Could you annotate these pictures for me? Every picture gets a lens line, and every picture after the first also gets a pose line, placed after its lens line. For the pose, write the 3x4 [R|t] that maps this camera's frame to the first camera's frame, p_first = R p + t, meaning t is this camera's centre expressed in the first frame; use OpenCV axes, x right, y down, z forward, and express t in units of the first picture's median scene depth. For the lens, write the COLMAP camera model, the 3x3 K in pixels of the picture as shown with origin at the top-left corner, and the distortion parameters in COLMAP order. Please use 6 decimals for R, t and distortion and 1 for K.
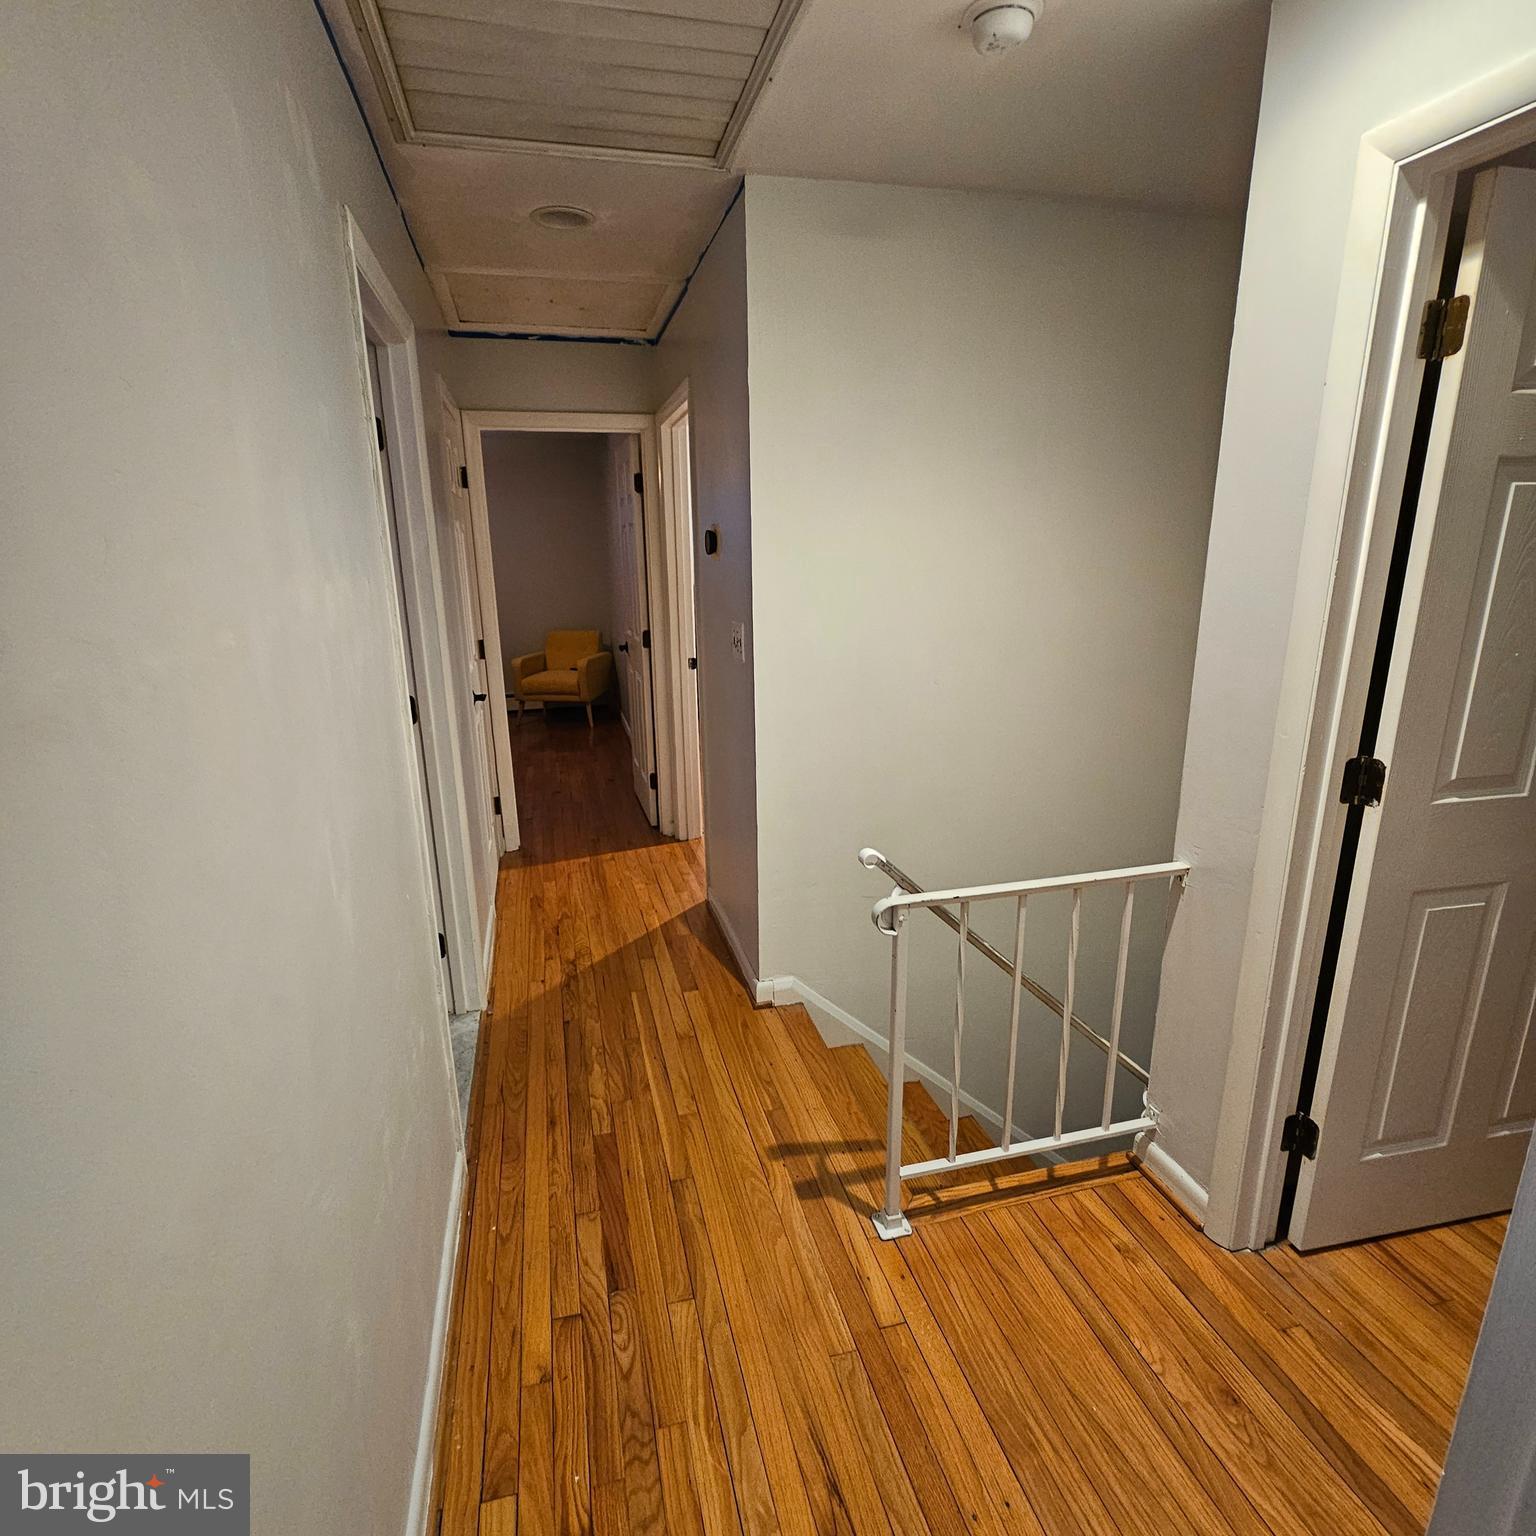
lens RADIAL K [[835.1, 0, 753.0], [0, 835.1, 770.7], [0, 0, 1]] dist [0.004356, -0.004305]
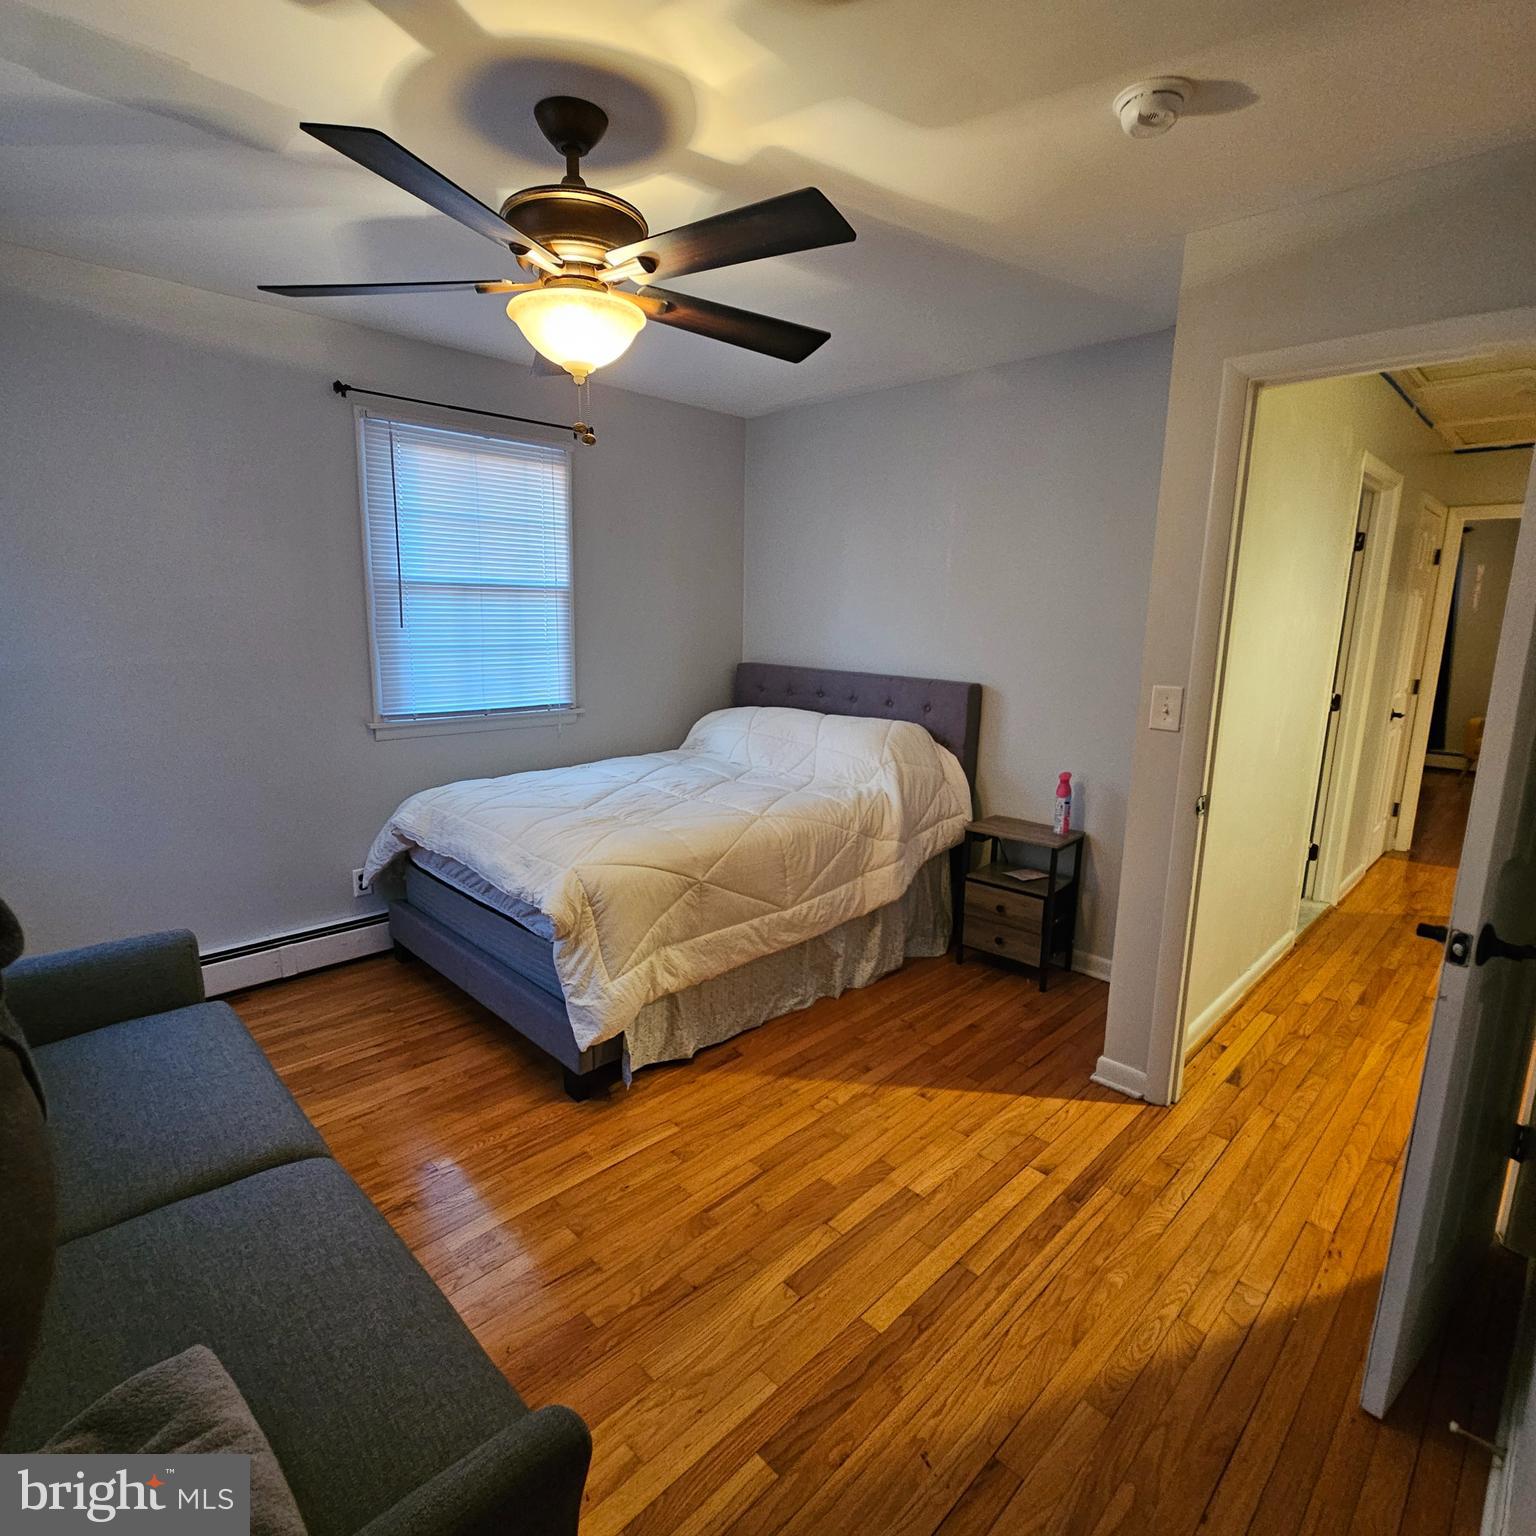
lens RADIAL K [[835.1, 0, 753.0], [0, 835.1, 770.7], [0, 0, 1]] dist [0.004356, -0.004305]
pose [[0.505433, 0.185295, -0.842735, 0.383613], [-0.247810, 0.966697, 0.063926, 0.213742], [0.826515, 0.176528, 0.534519, -0.732968]]
